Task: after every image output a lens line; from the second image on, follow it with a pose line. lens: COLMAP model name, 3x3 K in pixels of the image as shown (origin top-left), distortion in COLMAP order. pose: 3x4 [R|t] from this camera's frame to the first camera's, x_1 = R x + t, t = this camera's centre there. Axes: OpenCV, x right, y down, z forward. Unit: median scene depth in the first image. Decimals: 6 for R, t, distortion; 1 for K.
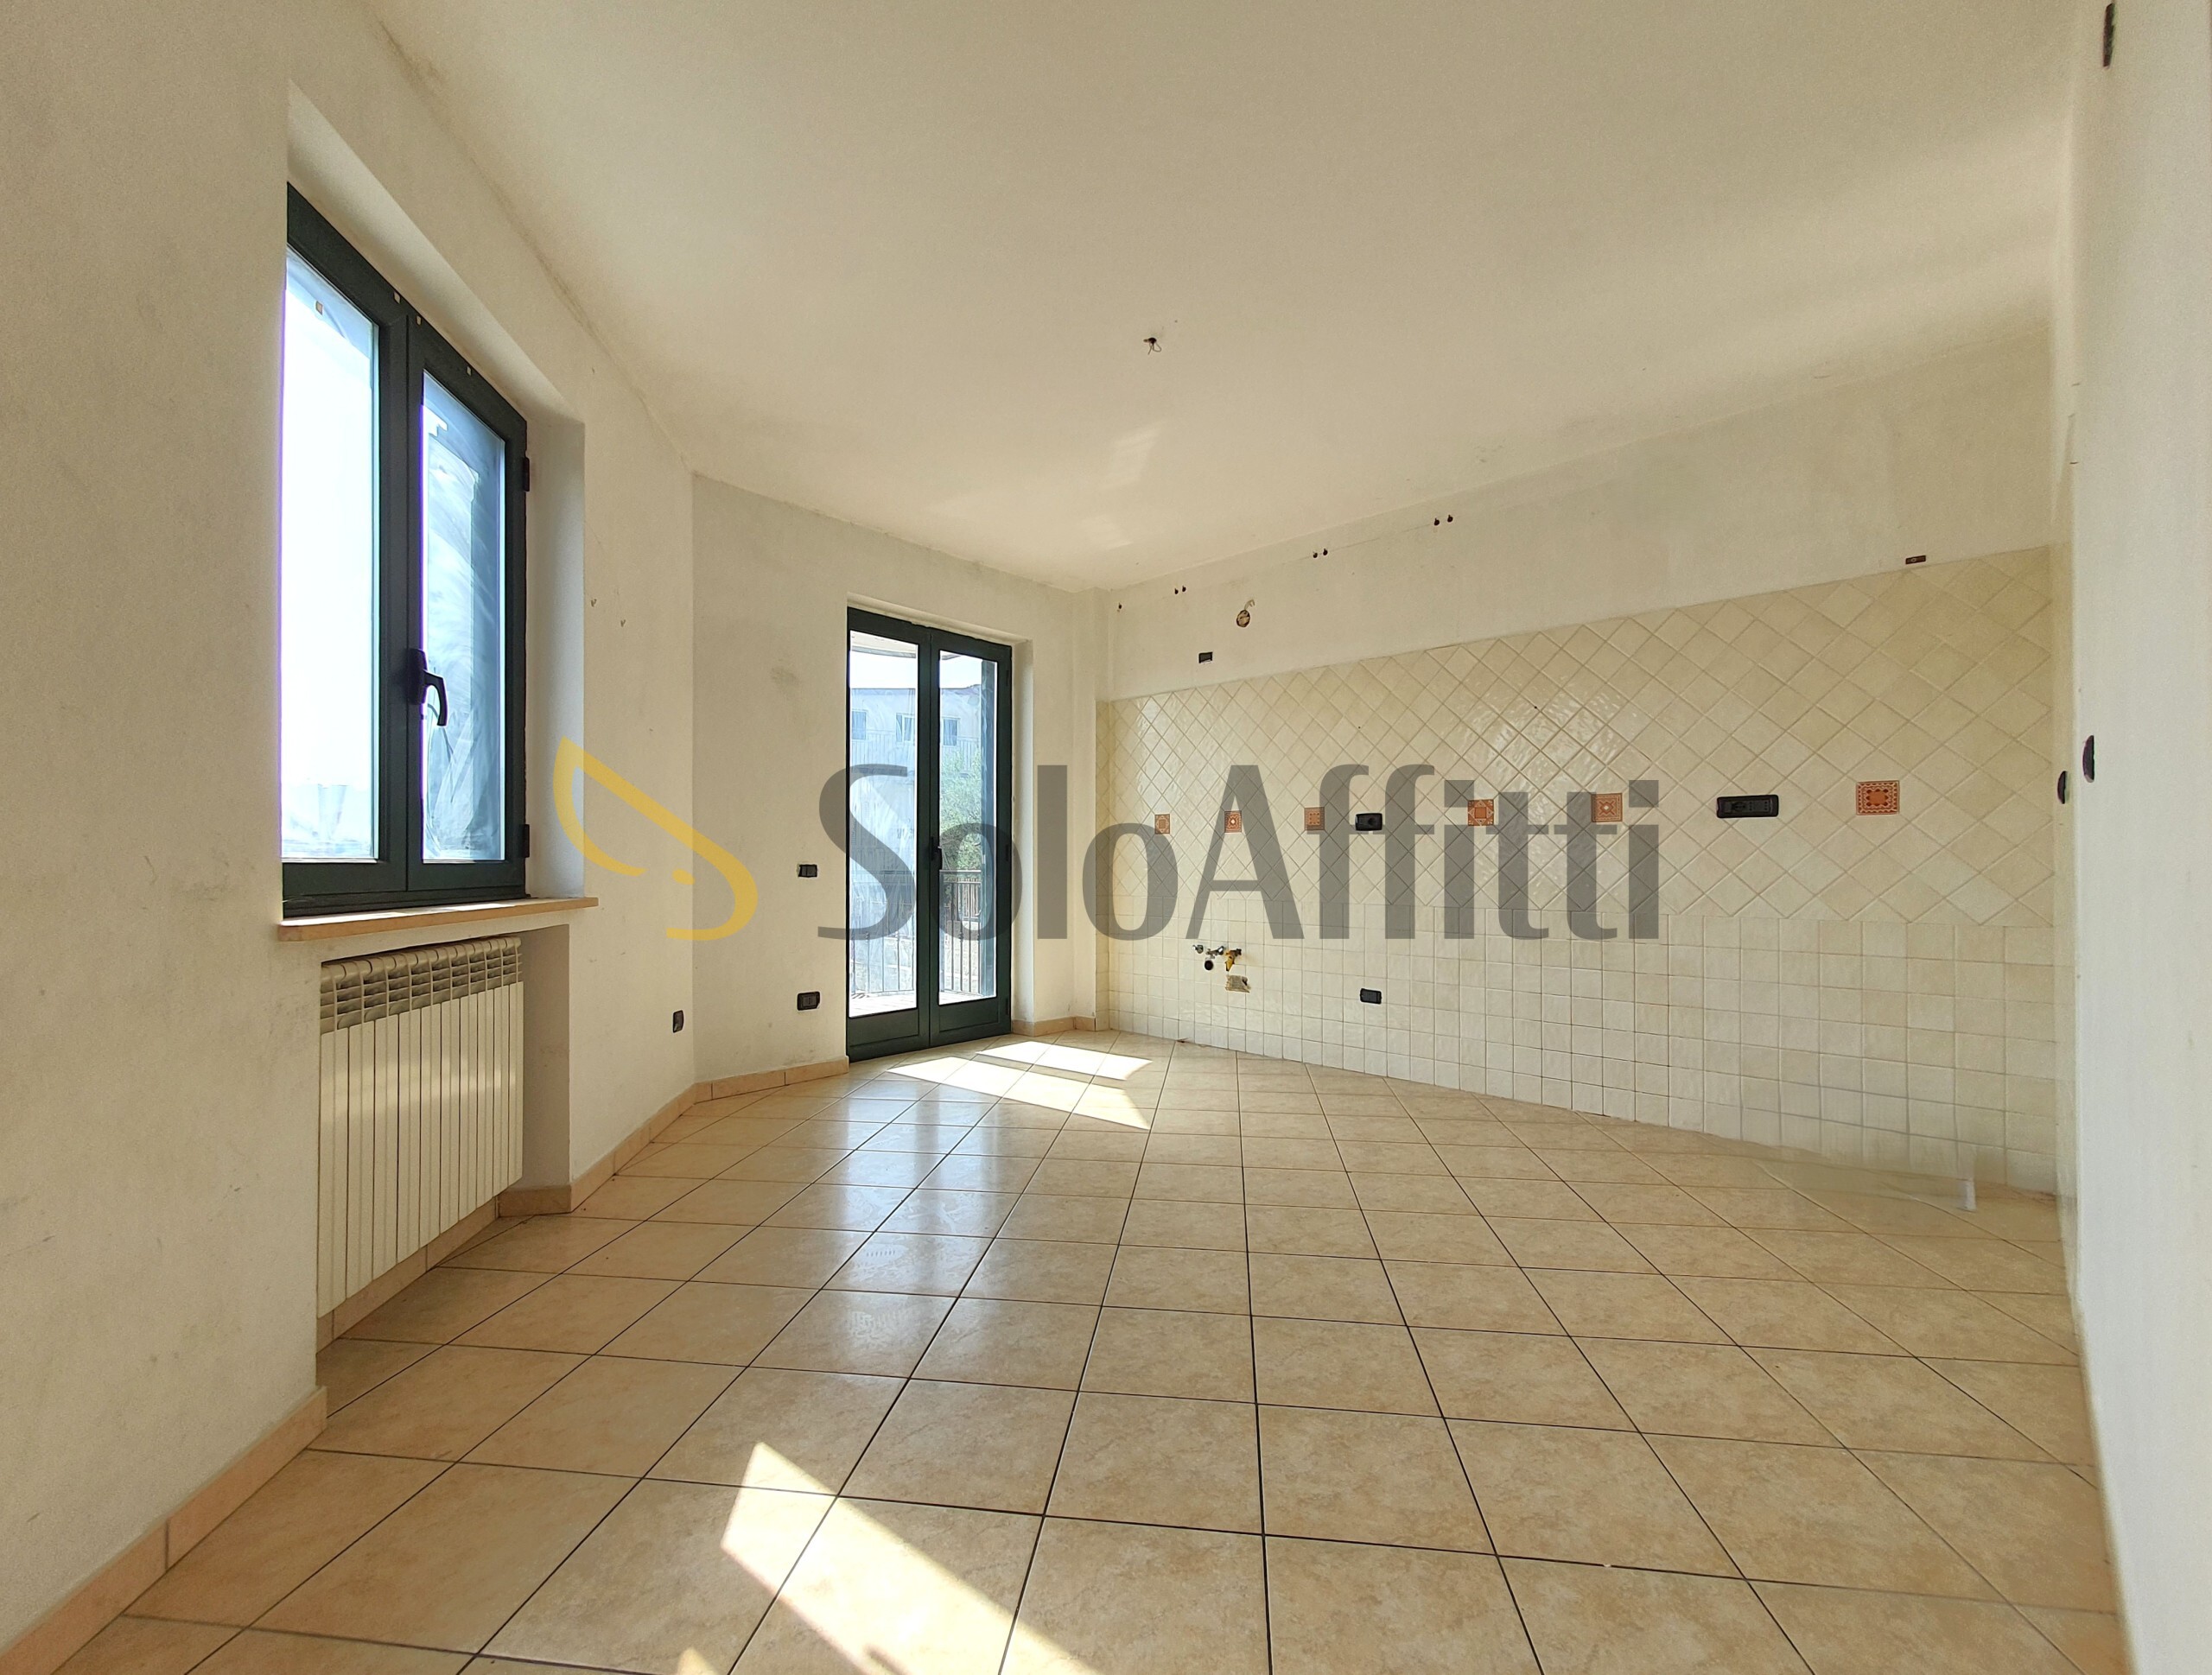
lens RADIAL K [[874.4, 0, 1125.7], [0, 874.4, 846.1], [0, 0, 1]] dist [-0.000160, -0.000151]
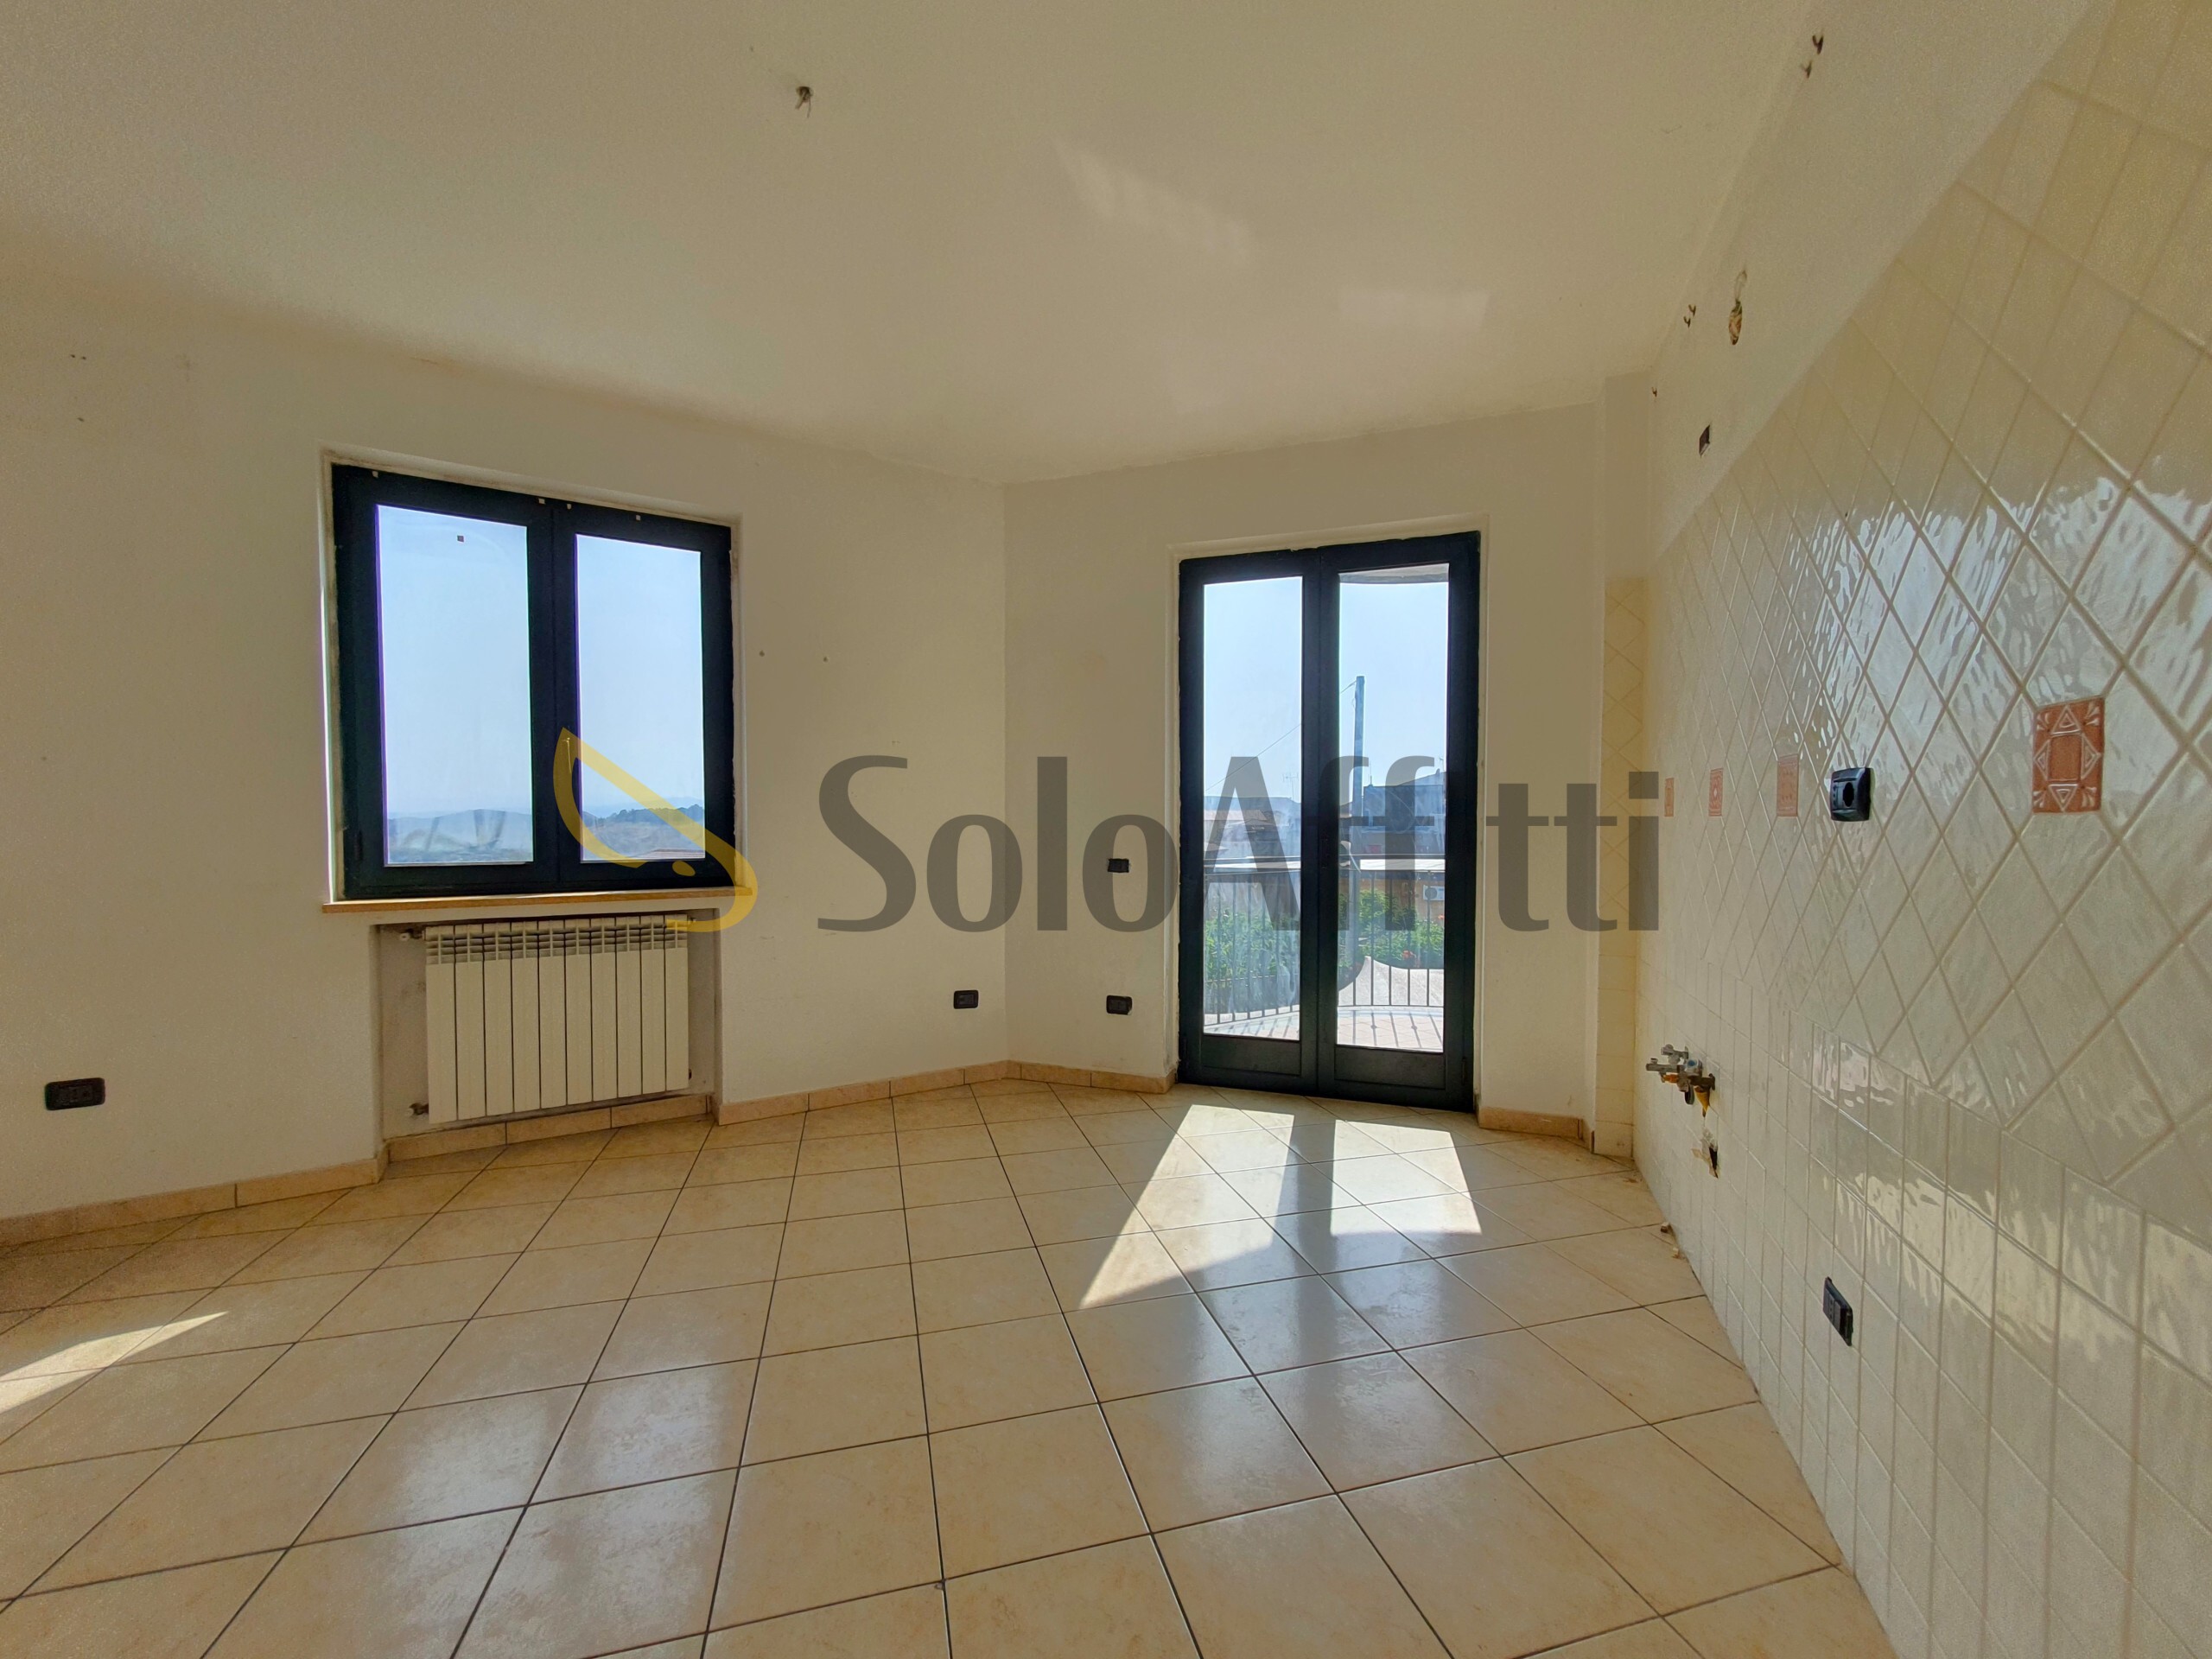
lens RADIAL K [[880.2, 0, 1098.2], [0, 880.2, 852.2], [0, 0, 1]] dist [0.001835, 0.000684]
pose [[0.398564, 0.021847, -0.916880, 0.480804], [0.016243, 0.999391, 0.030873, -0.014933], [0.916997, -0.027198, 0.397966, 0.605274]]
